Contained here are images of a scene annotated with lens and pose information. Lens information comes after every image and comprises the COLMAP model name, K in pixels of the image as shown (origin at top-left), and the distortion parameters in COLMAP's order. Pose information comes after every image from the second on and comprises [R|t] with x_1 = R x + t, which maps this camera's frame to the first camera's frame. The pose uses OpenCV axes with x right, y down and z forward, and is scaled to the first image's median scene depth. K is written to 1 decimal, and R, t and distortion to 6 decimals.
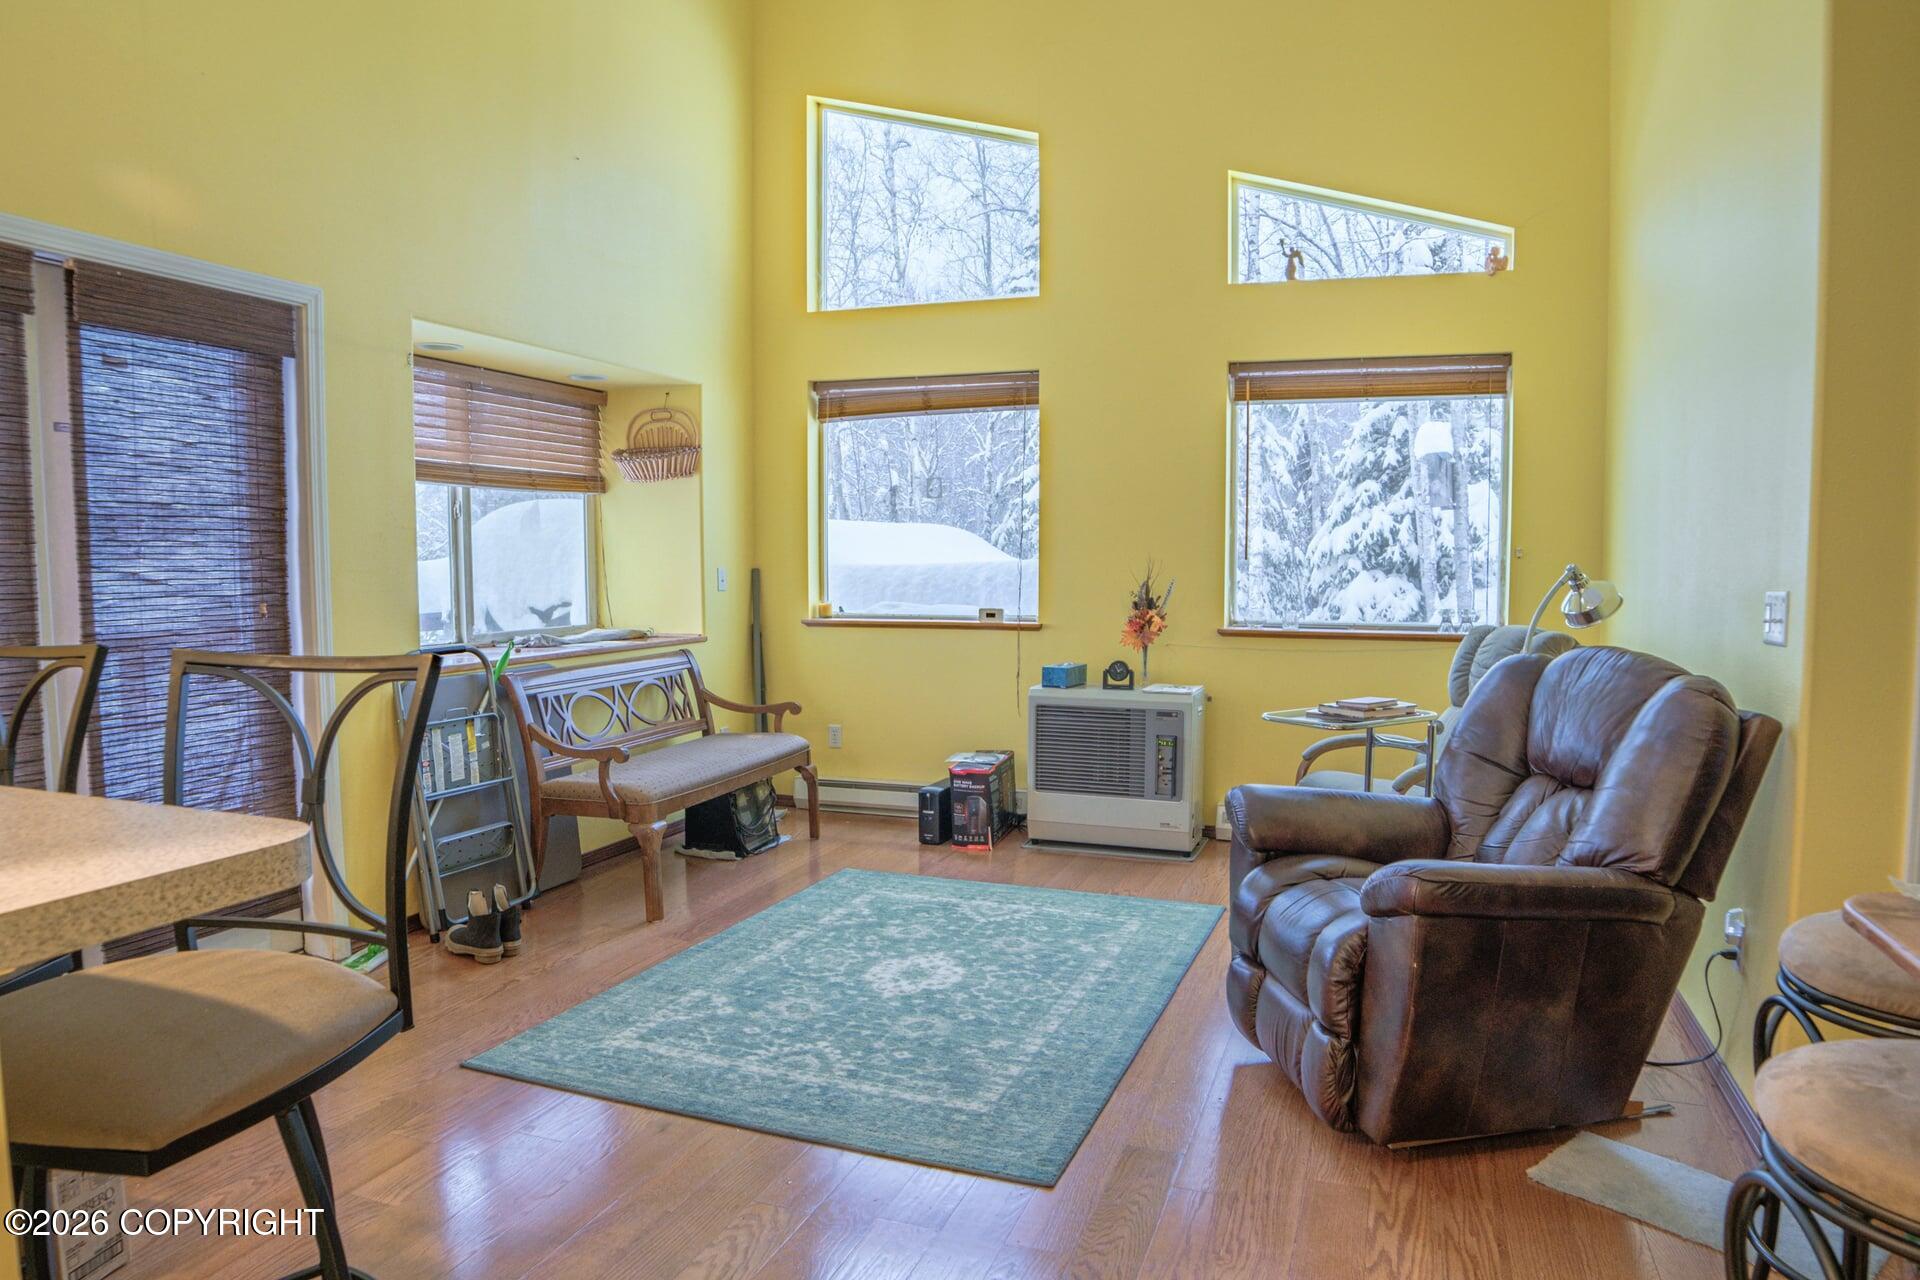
lens RADIAL K [[1243.5, 0, 960.0], [0, 1243.5, 640.0], [0, 0, 1]] dist [-0.122515, 0.046241]
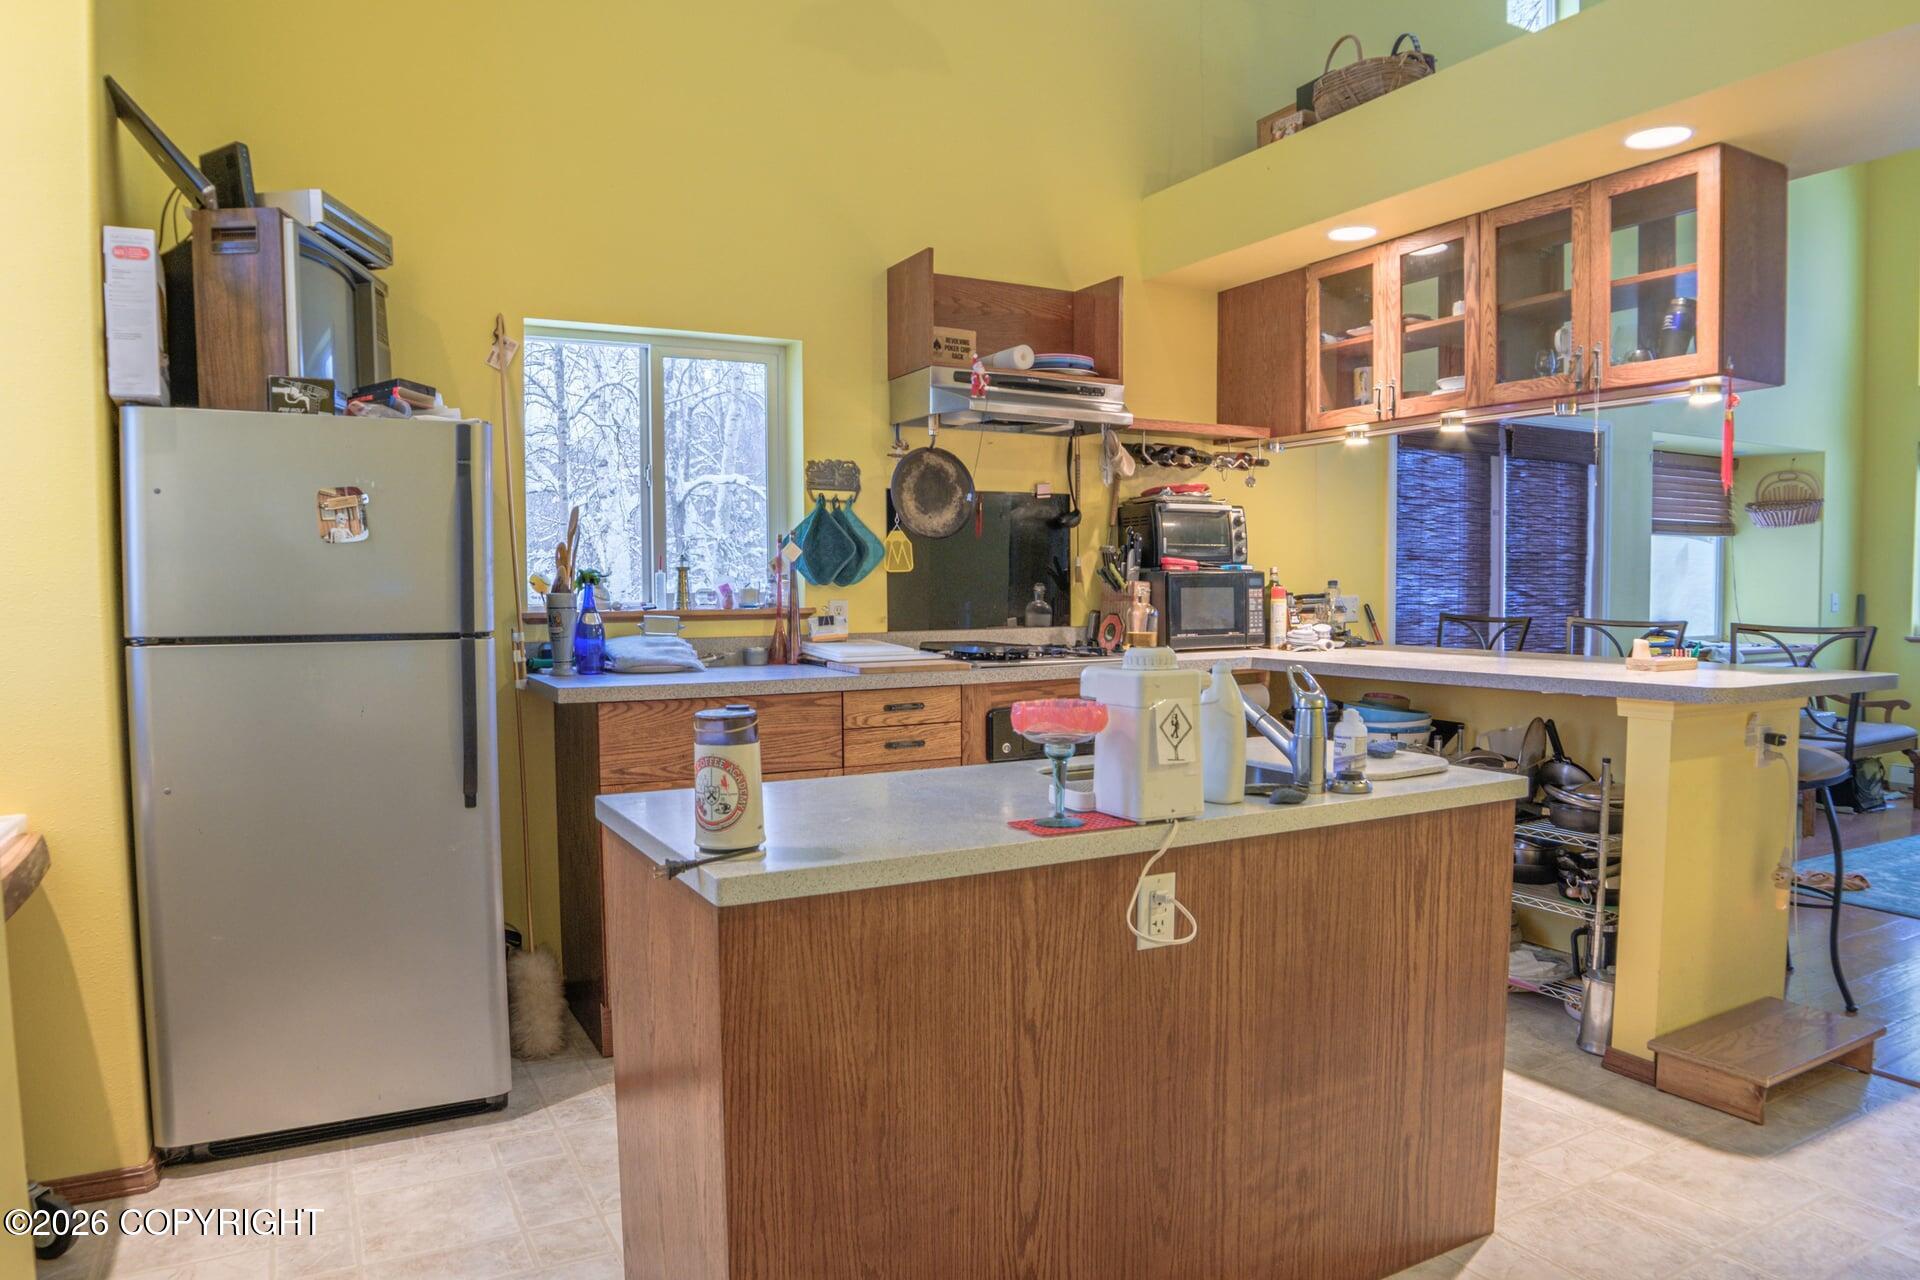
lens RADIAL K [[1243.5, 0, 960.0], [0, 1243.5, 640.0], [0, 0, 1]] dist [-0.122515, 0.046241]
pose [[0.742750, 0.028642, -0.668956, -0.057303], [-0.041533, 0.999132, -0.003336, 0.035668], [0.668280, 0.030262, 0.743294, -0.572234]]
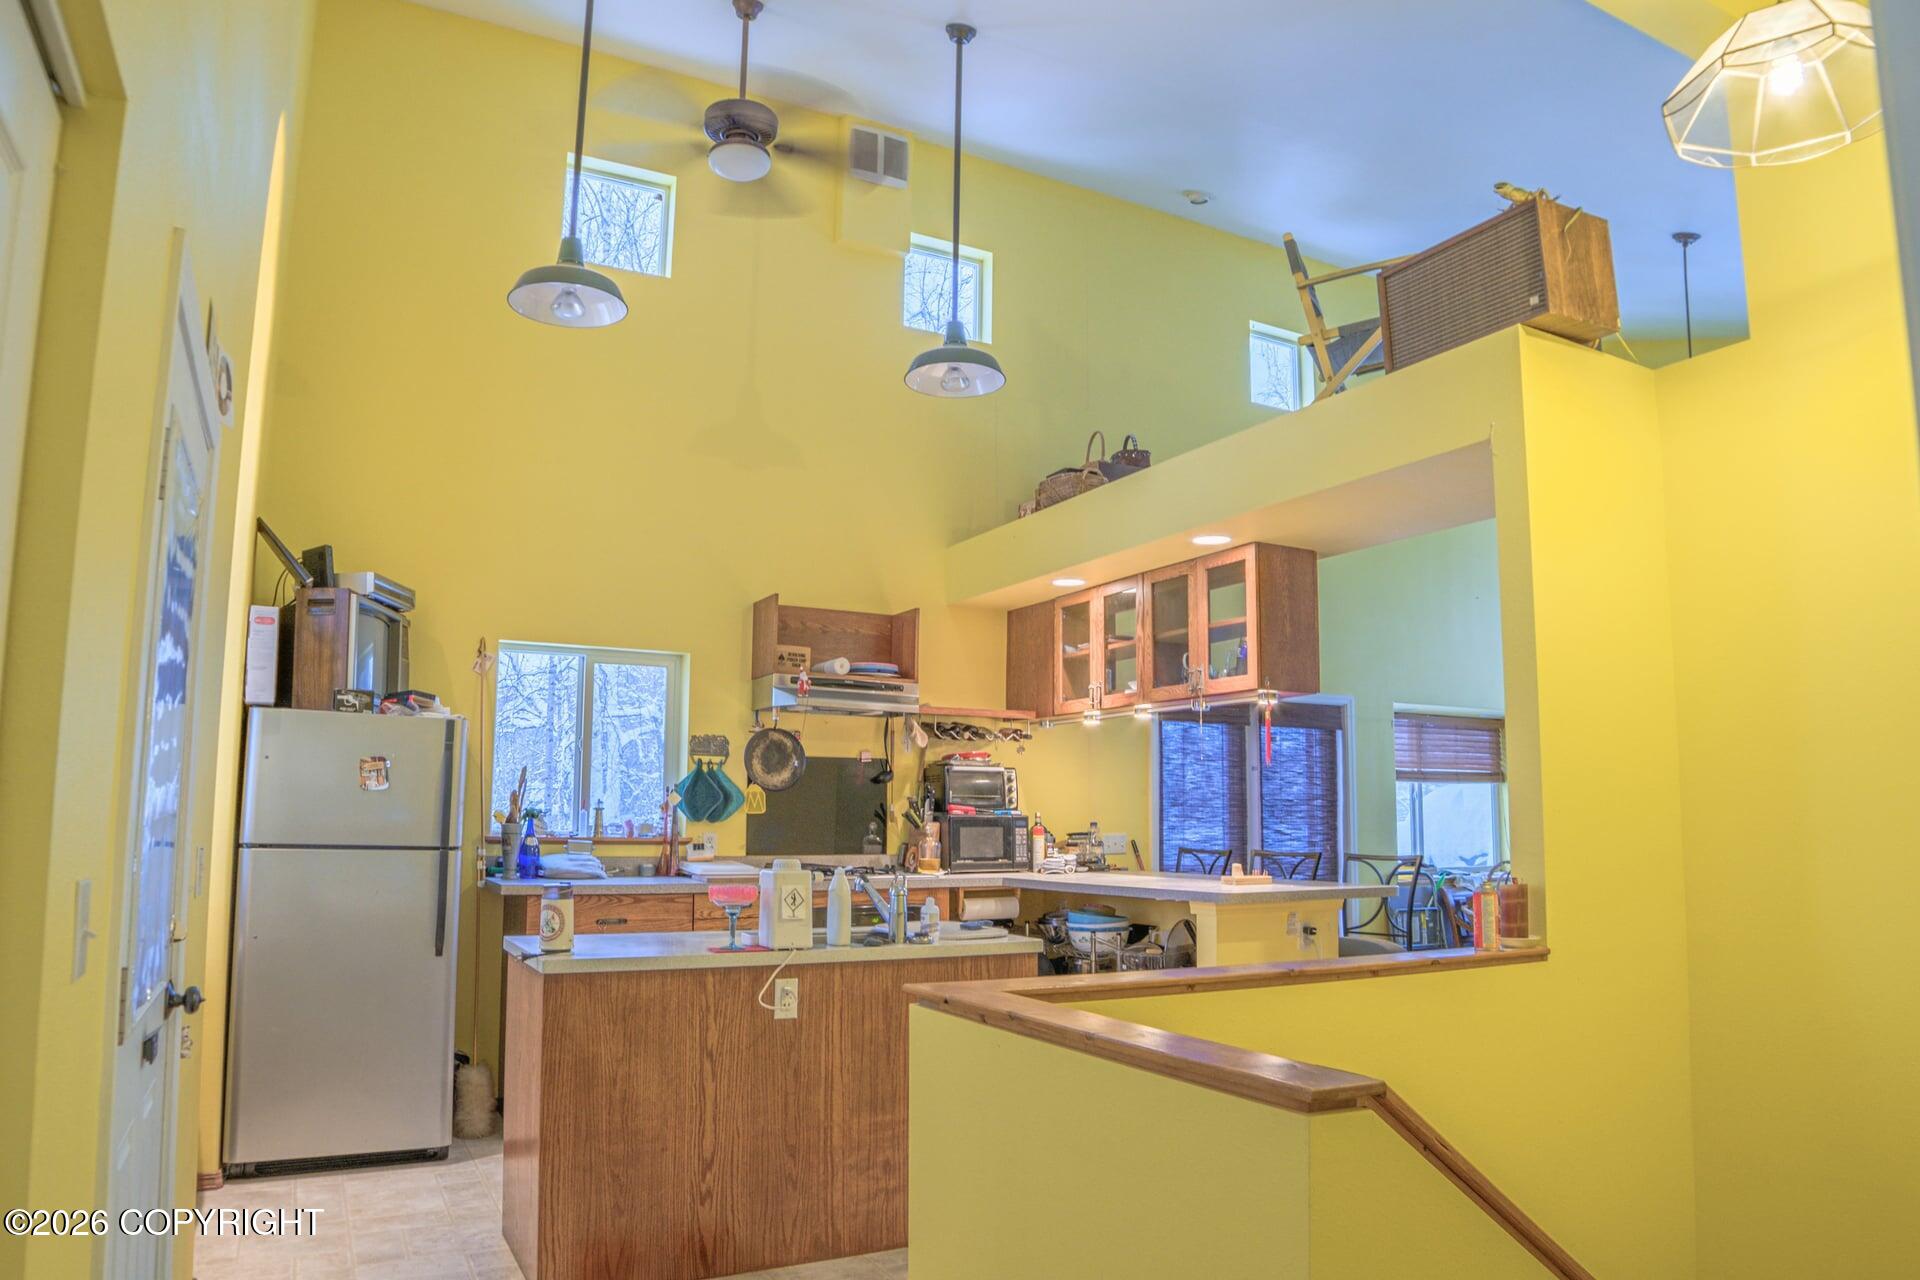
lens RADIAL K [[1221.1, 0, 971.7], [0, 1221.1, 652.6], [0, 0, 1]] dist [-0.121494, 0.048474]
pose [[0.750467, -0.083670, -0.655590, 0.254540], [-0.051104, 0.981638, -0.183781, 0.040281], [0.658929, 0.171424, 0.732411, -0.708301]]
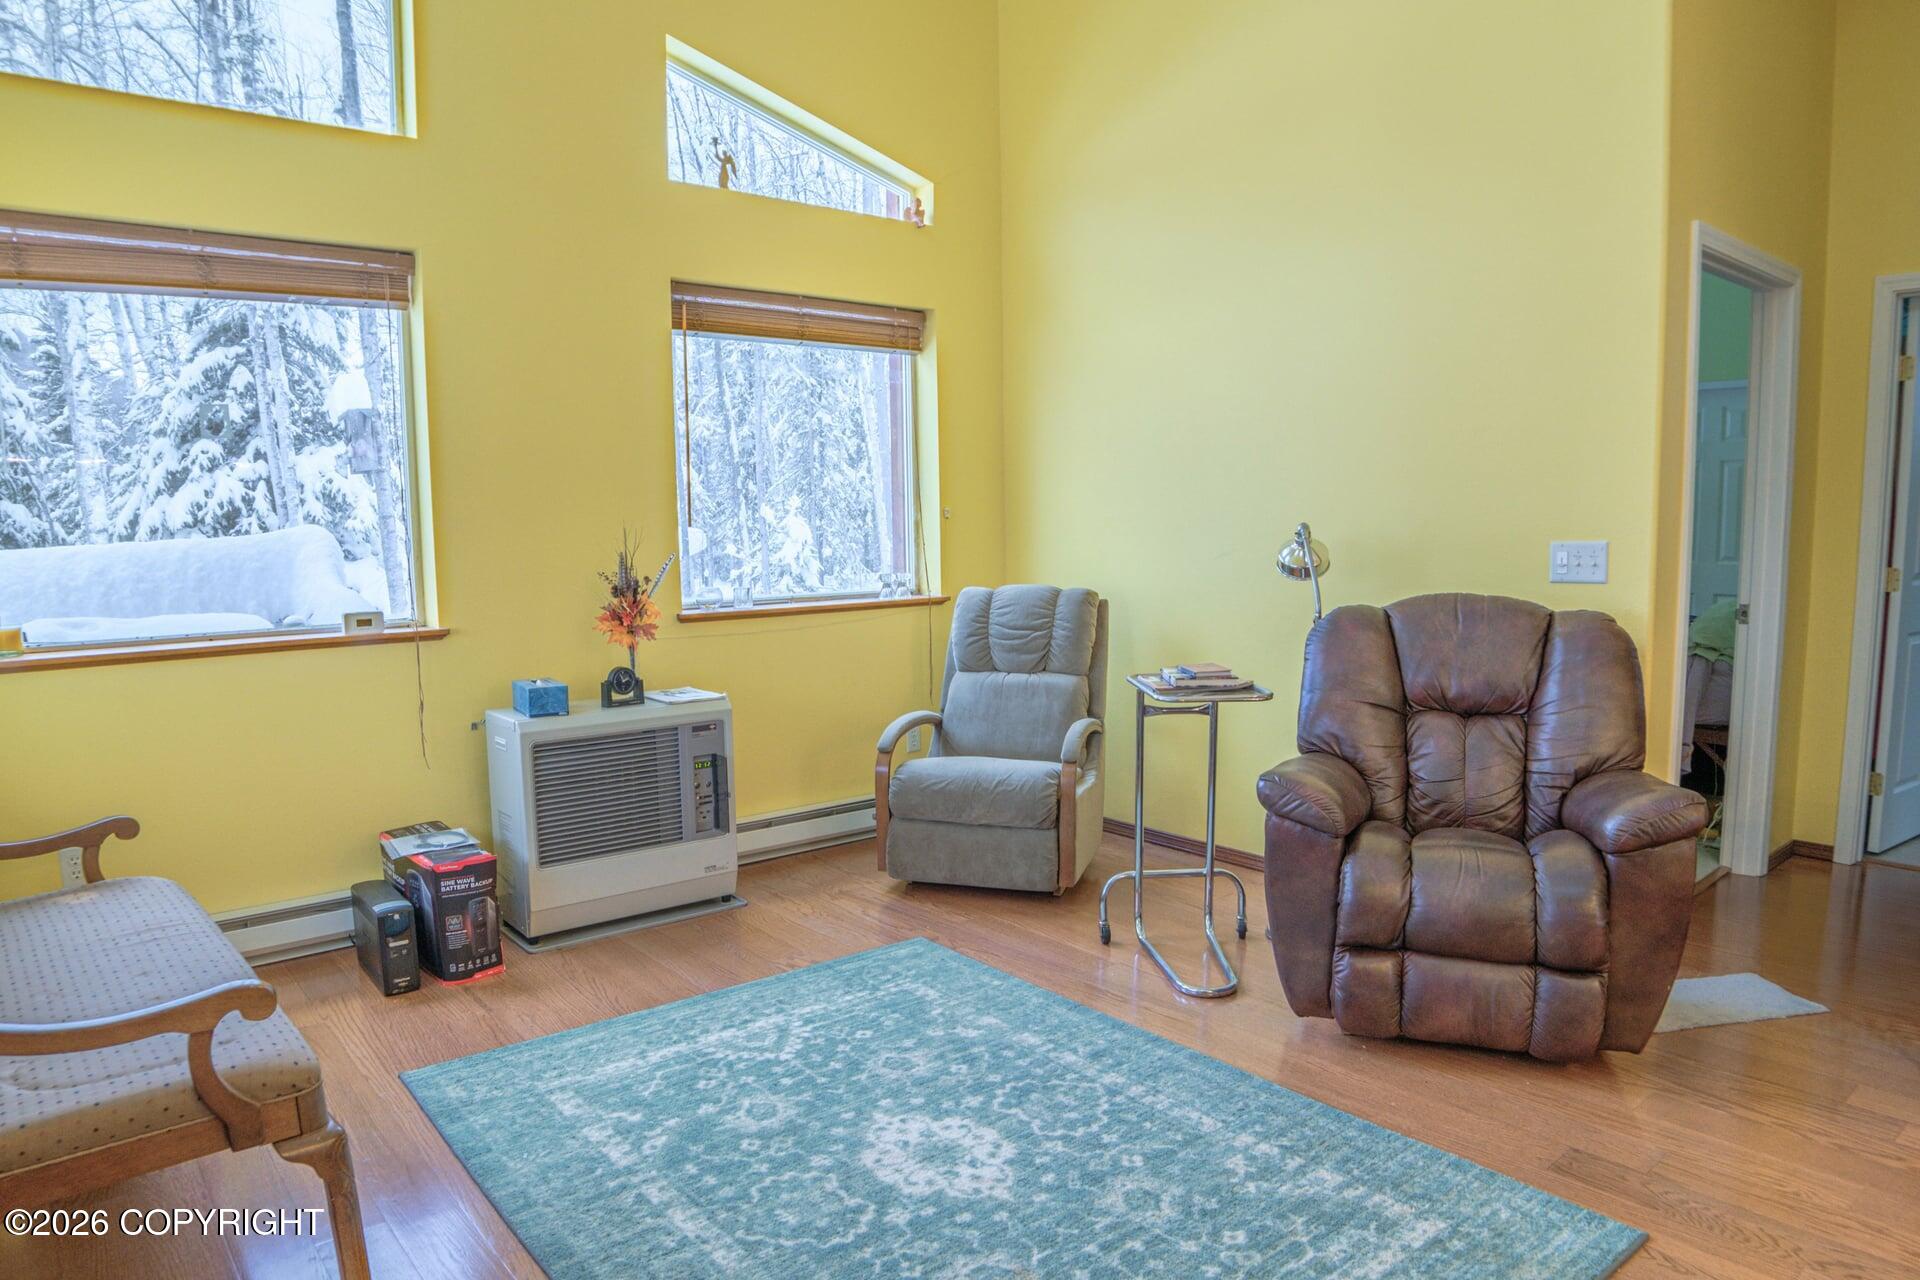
lens RADIAL K [[1221.4, 0, 1052.3], [0, 1221.4, 644.9], [0, 0, 1]] dist [-0.089369, 0.002974]
pose [[0.485696, -0.098657, 0.868543, -0.370949], [0.070335, 0.994800, 0.073666, -0.031347], [-0.871294, 0.025310, 0.490109, 0.424779]]
